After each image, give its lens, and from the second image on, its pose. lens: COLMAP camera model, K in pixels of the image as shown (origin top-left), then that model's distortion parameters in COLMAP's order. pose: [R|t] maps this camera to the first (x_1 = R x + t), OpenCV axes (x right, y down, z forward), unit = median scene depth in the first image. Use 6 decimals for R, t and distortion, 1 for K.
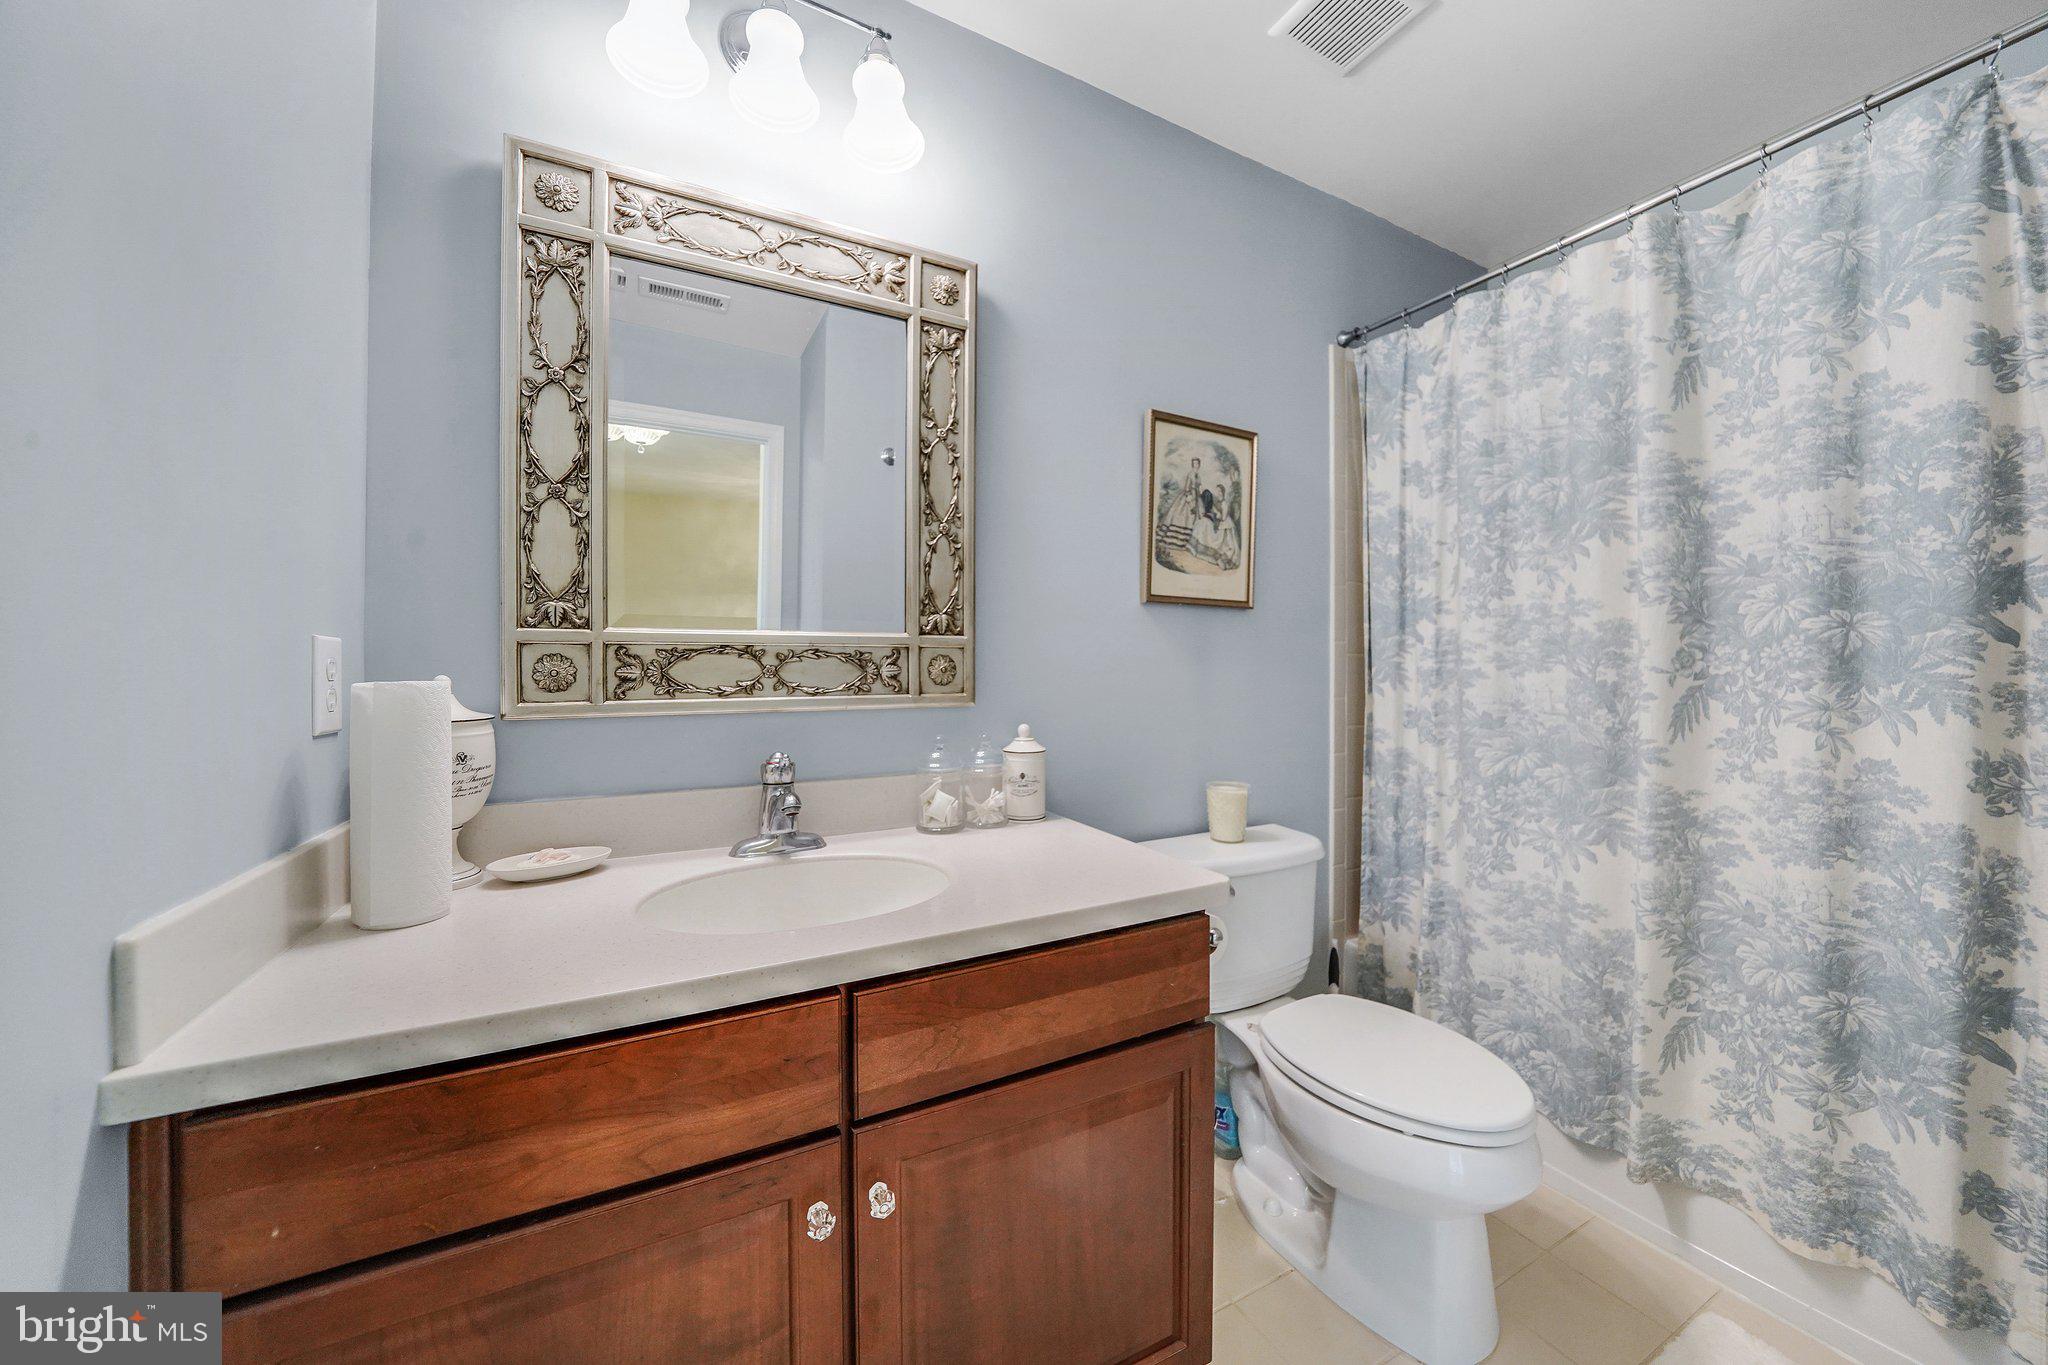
lens RADIAL K [[721.1, 0, 1033.9], [0, 721.1, 672.7], [0, 0, 1]] dist [-0.021378, 0.002882]
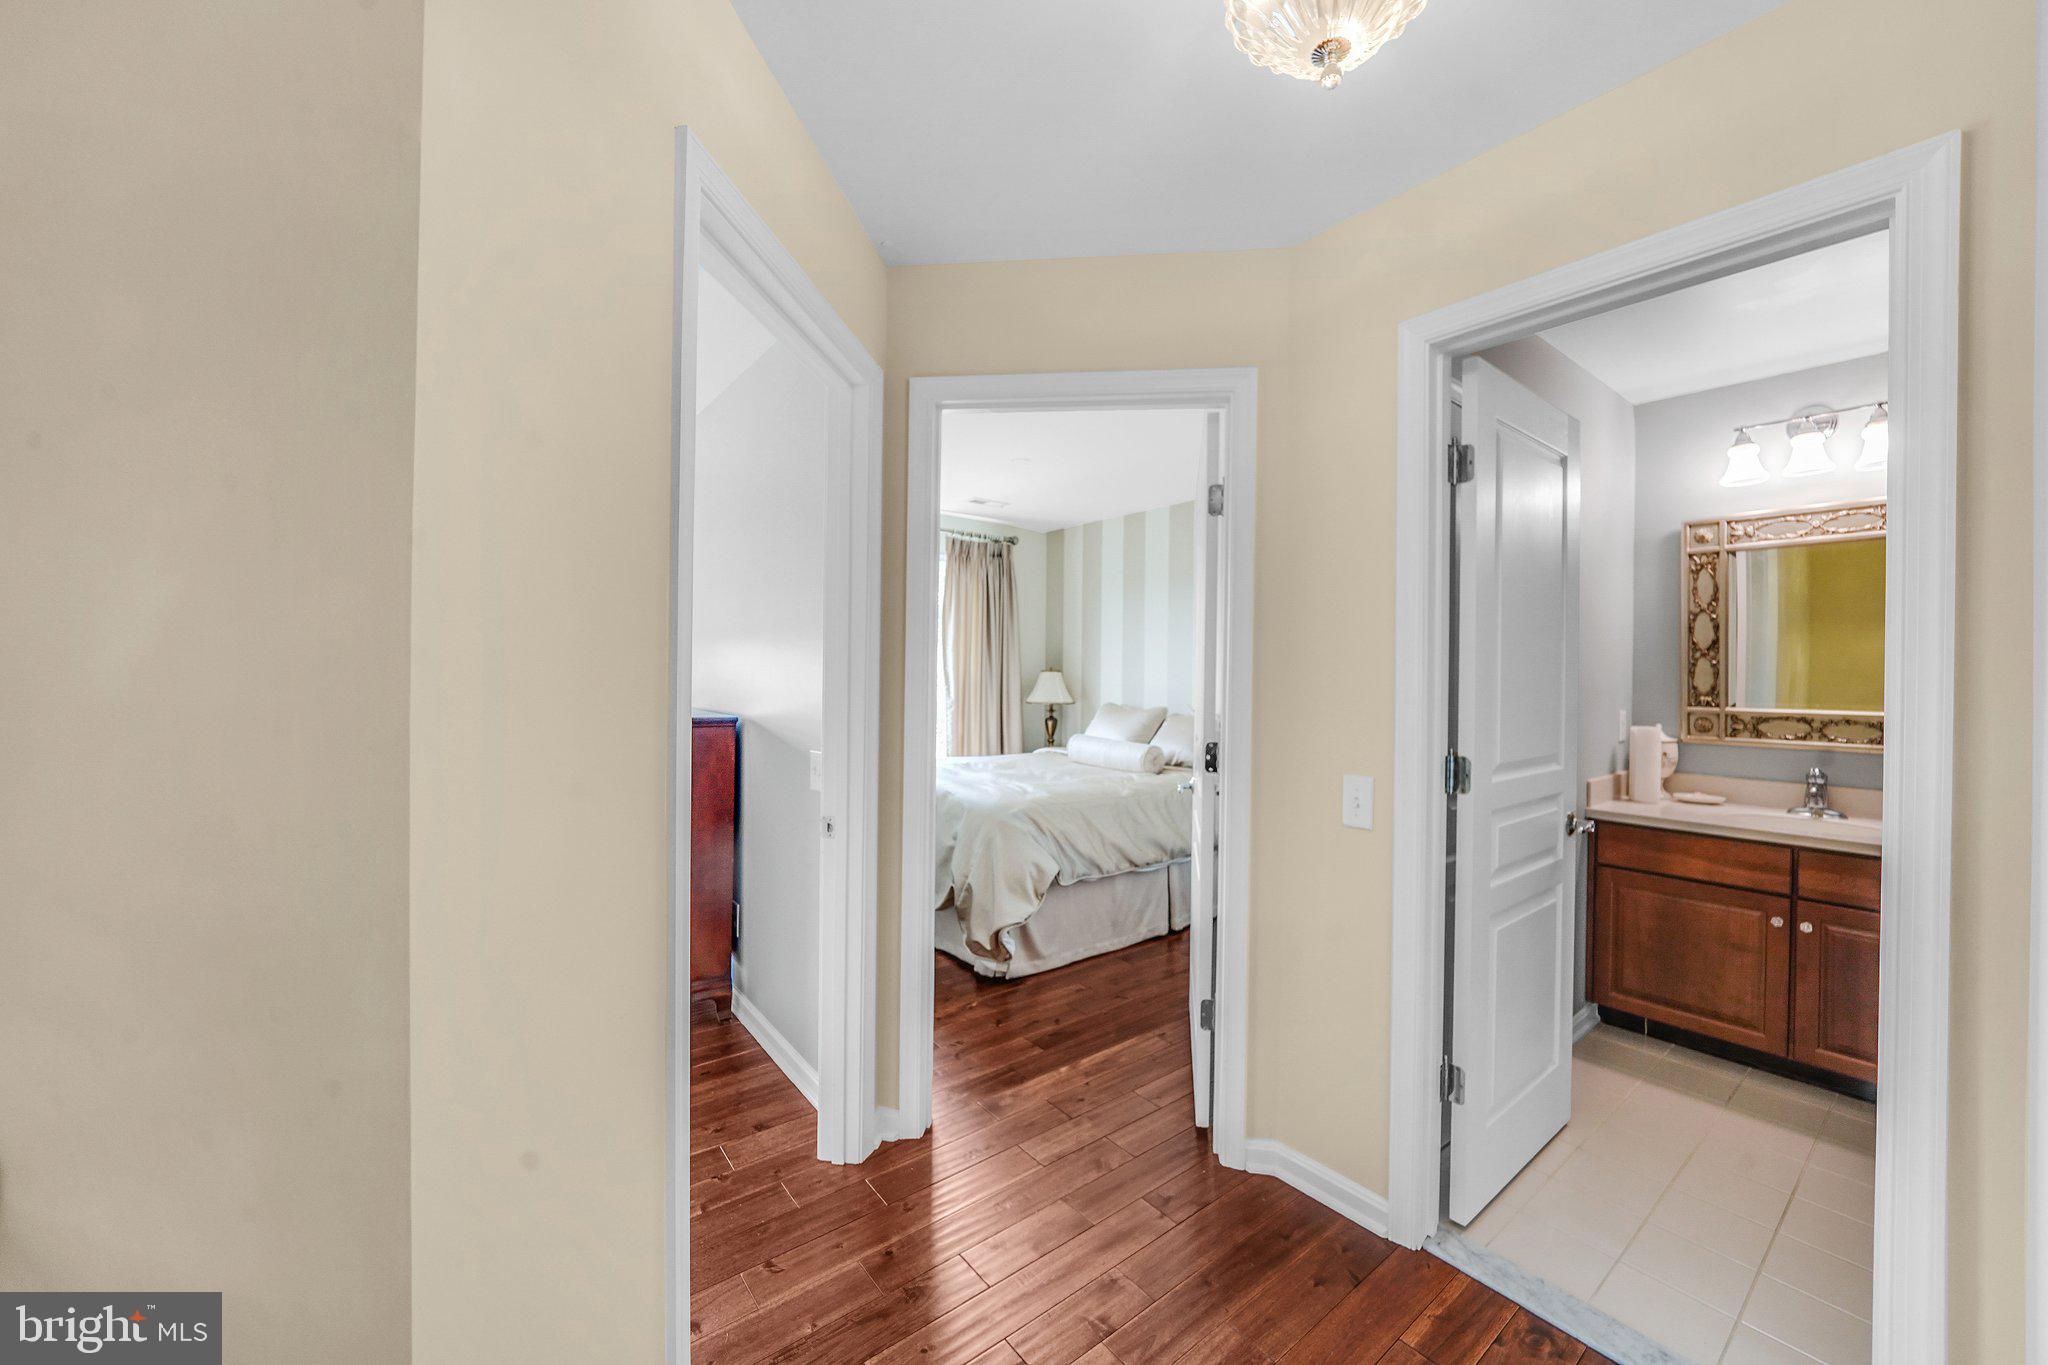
lens RADIAL K [[761.9, 0, 1029.2], [0, 761.9, 670.8], [0, 0, 1]] dist [-0.004091, 0.000226]
pose [[0.160984, 0.005628, -0.986941, 1.632022], [-0.000651, 0.999984, 0.005596, -0.208882], [0.986957, -0.000259, 0.160985, -1.828934]]
